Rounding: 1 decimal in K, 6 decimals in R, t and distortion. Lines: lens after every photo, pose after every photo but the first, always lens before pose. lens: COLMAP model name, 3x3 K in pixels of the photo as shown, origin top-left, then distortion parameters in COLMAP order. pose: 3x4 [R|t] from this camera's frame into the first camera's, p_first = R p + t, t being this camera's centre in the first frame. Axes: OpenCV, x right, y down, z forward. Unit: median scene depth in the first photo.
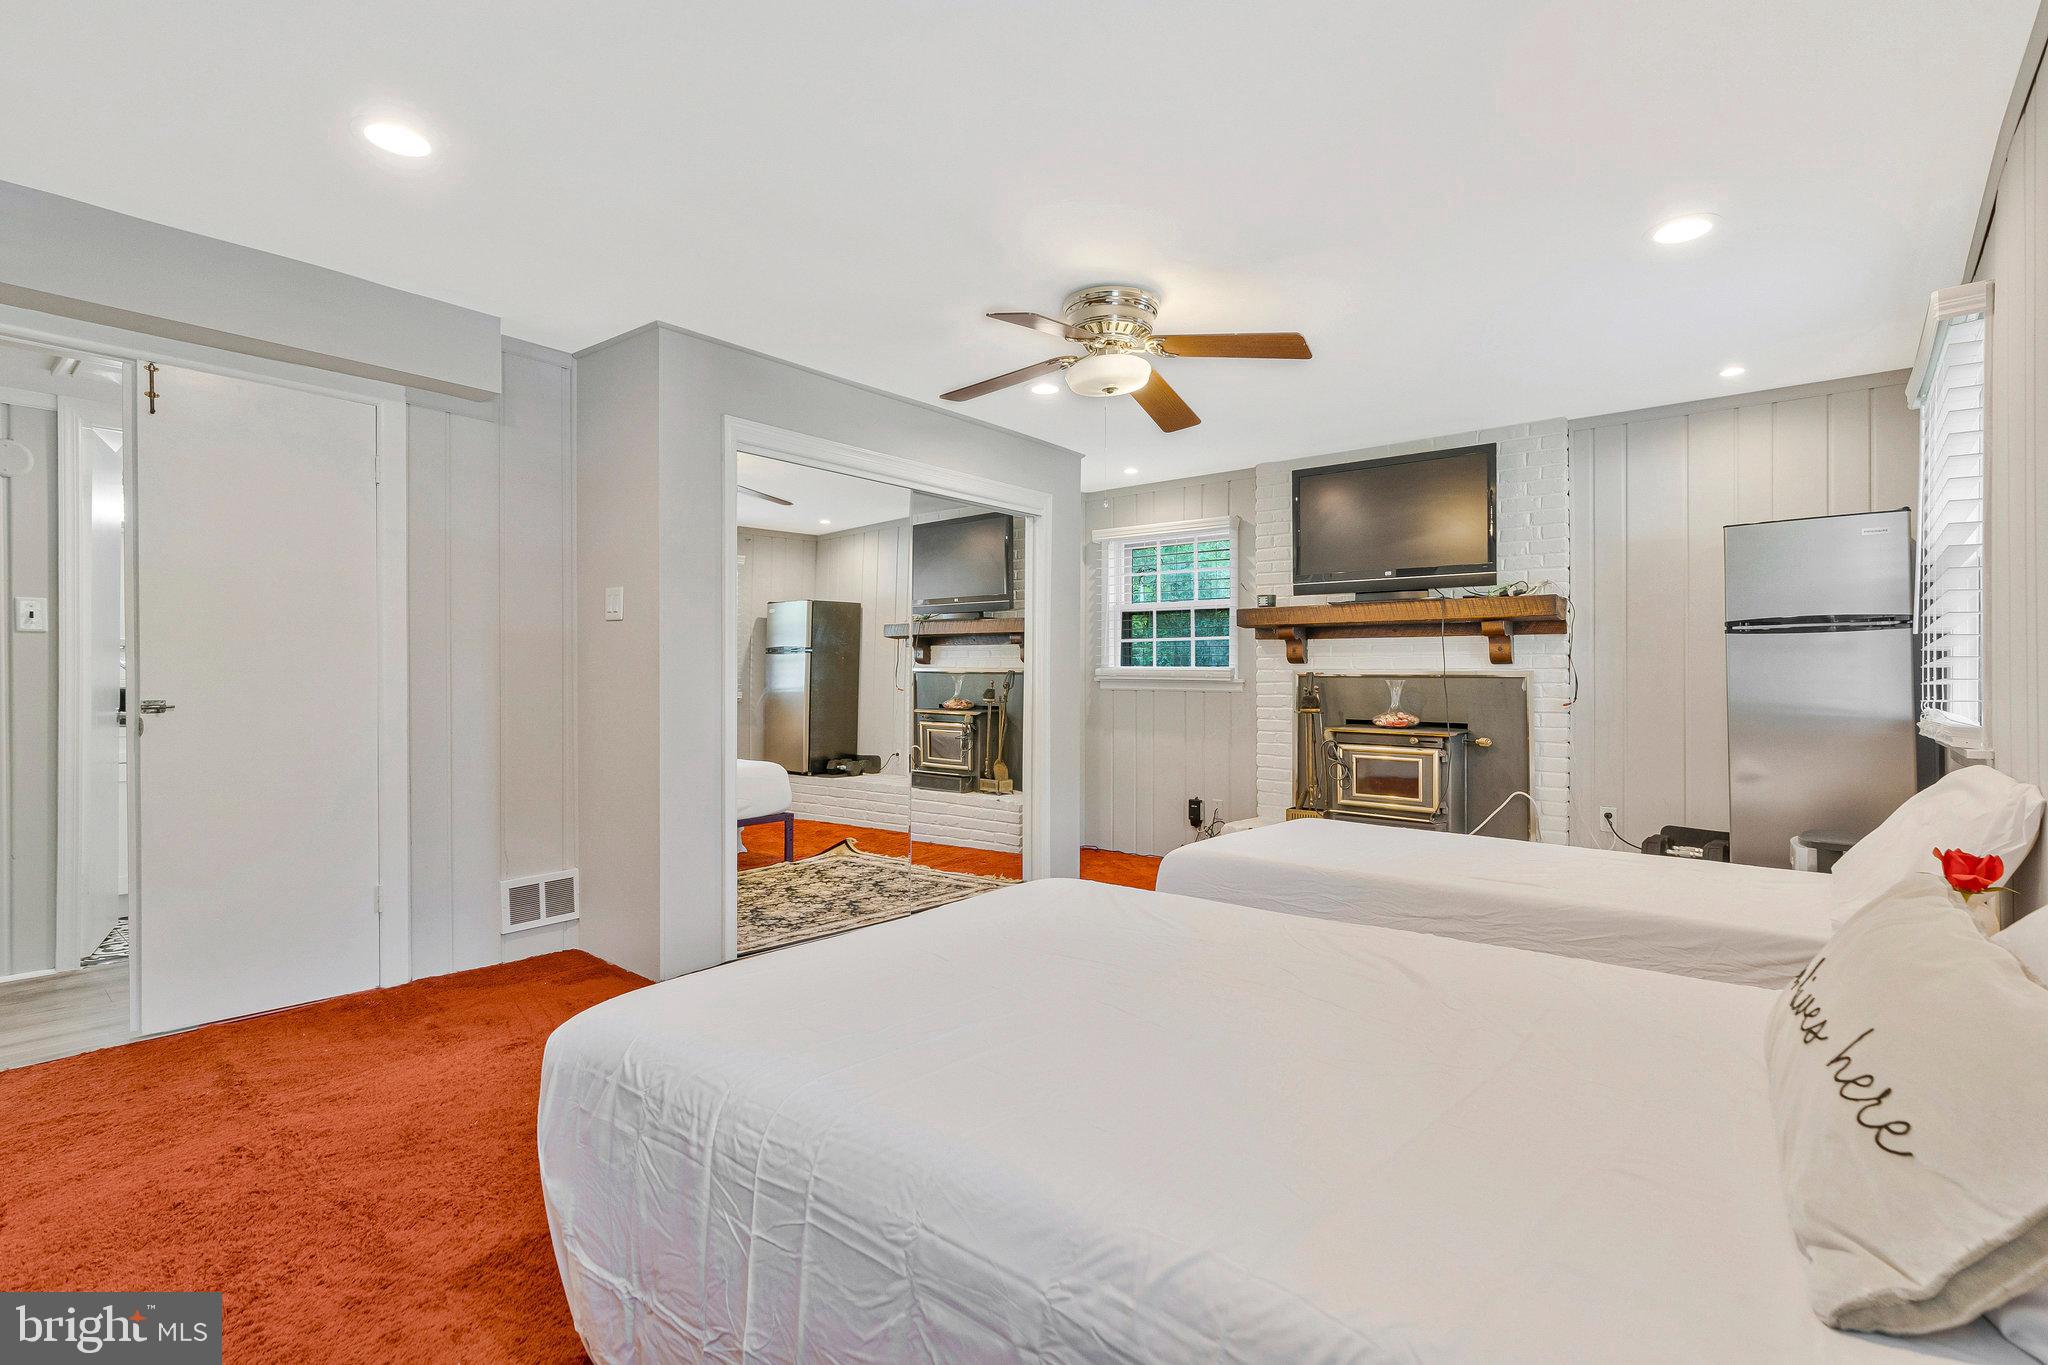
lens RADIAL K [[946.5, 0, 1024.3], [0, 946.5, 692.7], [0, 0, 1]] dist [0.000126, 0.000879]
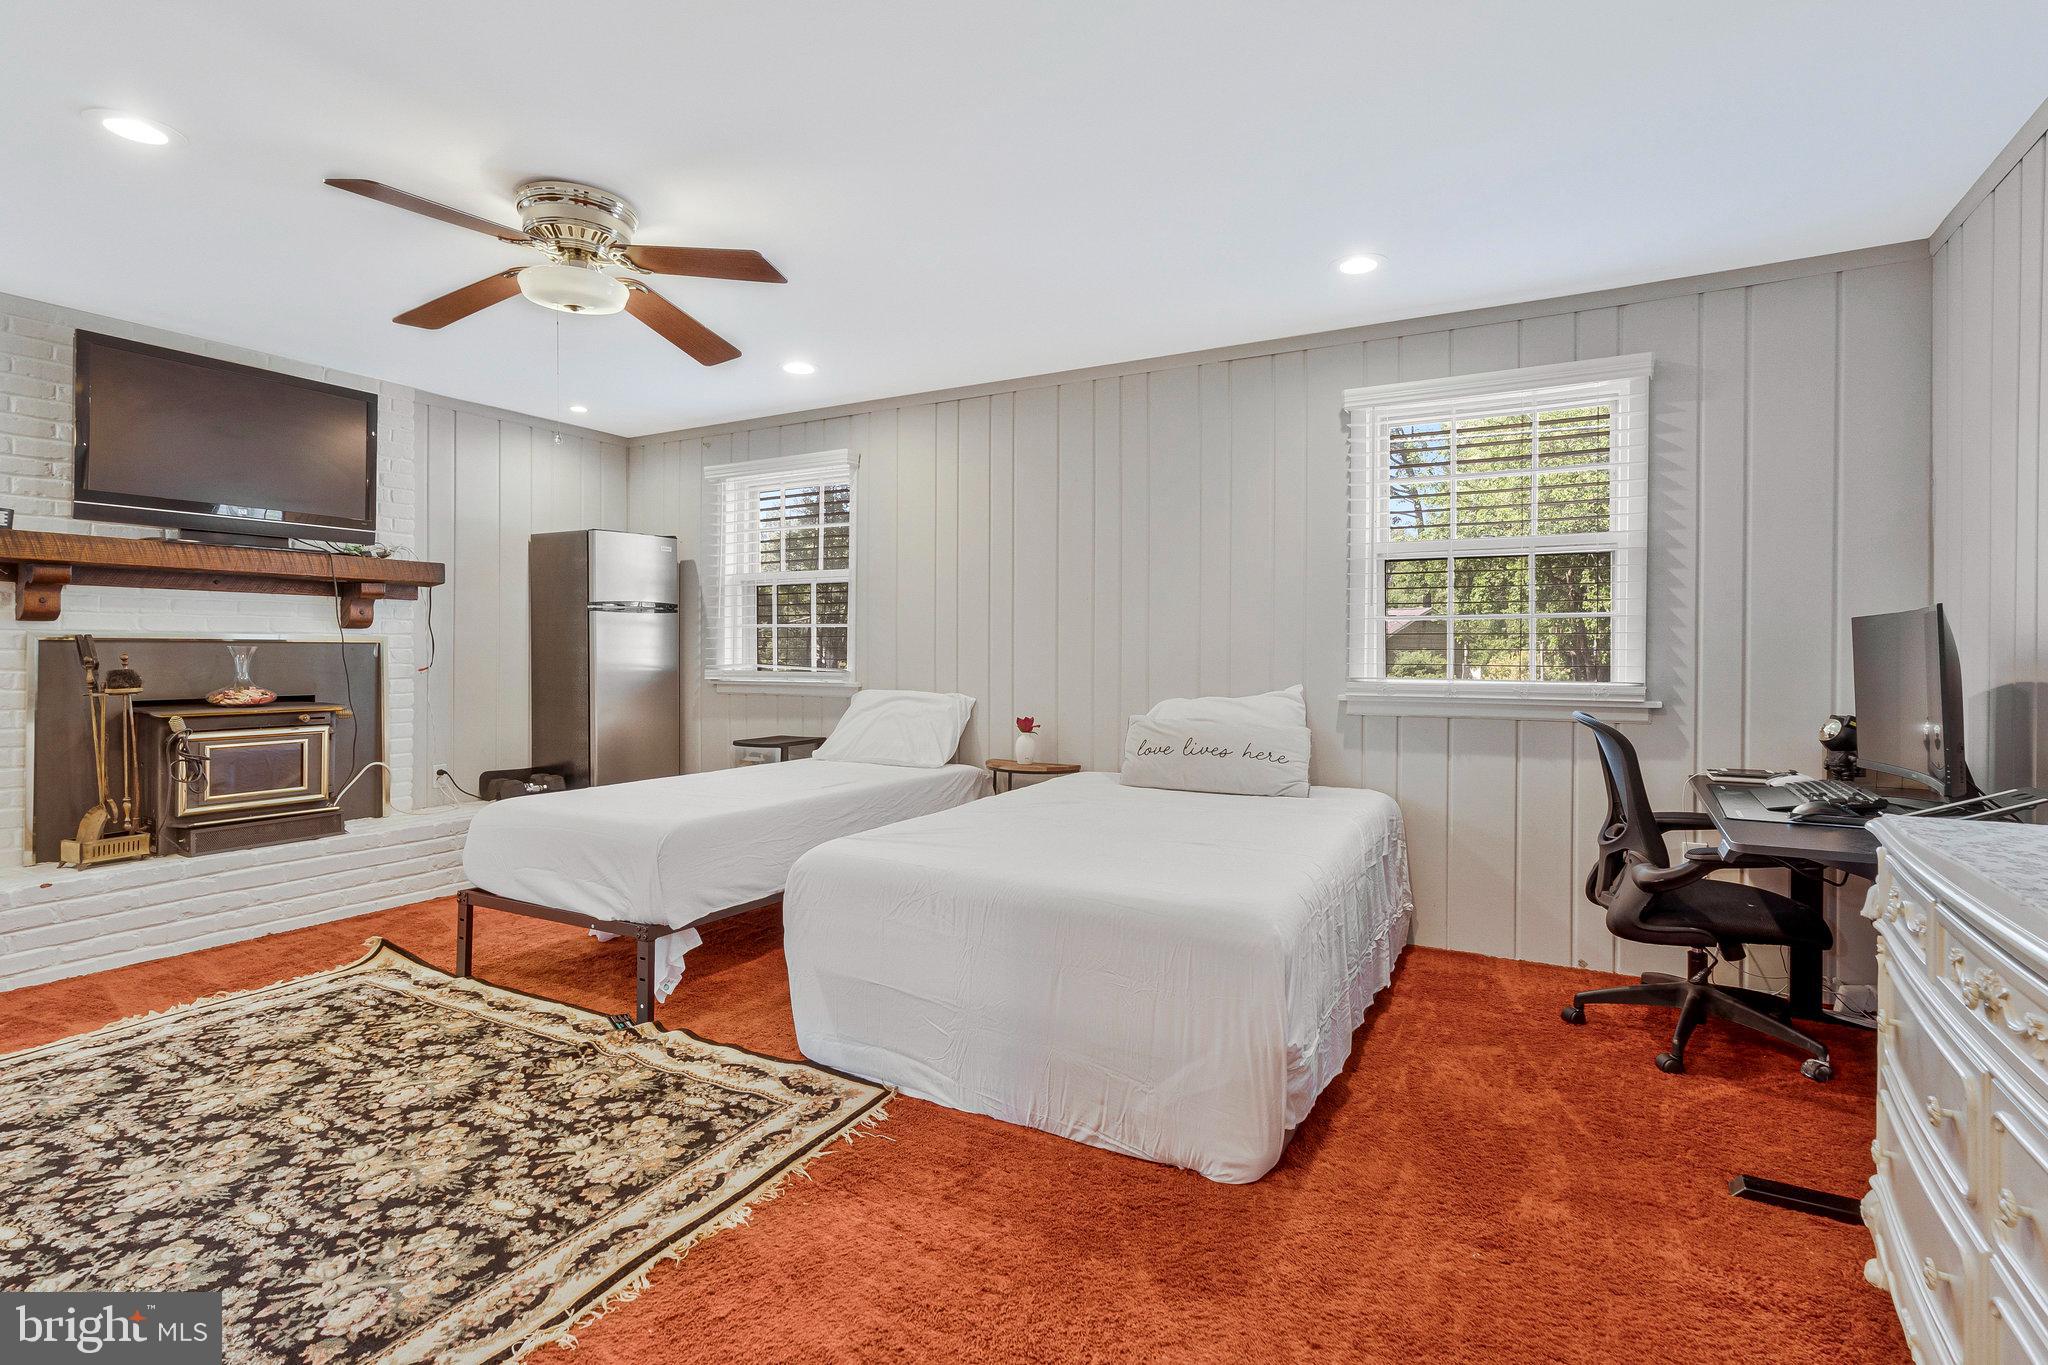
lens RADIAL K [[989.5, 0, 1033.7], [0, 989.5, 654.8], [0, 0, 1]] dist [0.001395, 0.000392]
pose [[-0.185917, -0.012117, 0.982491, -0.586414], [0.009395, 0.999856, 0.014109, -0.012213], [-0.982520, 0.011854, -0.185777, 0.527780]]
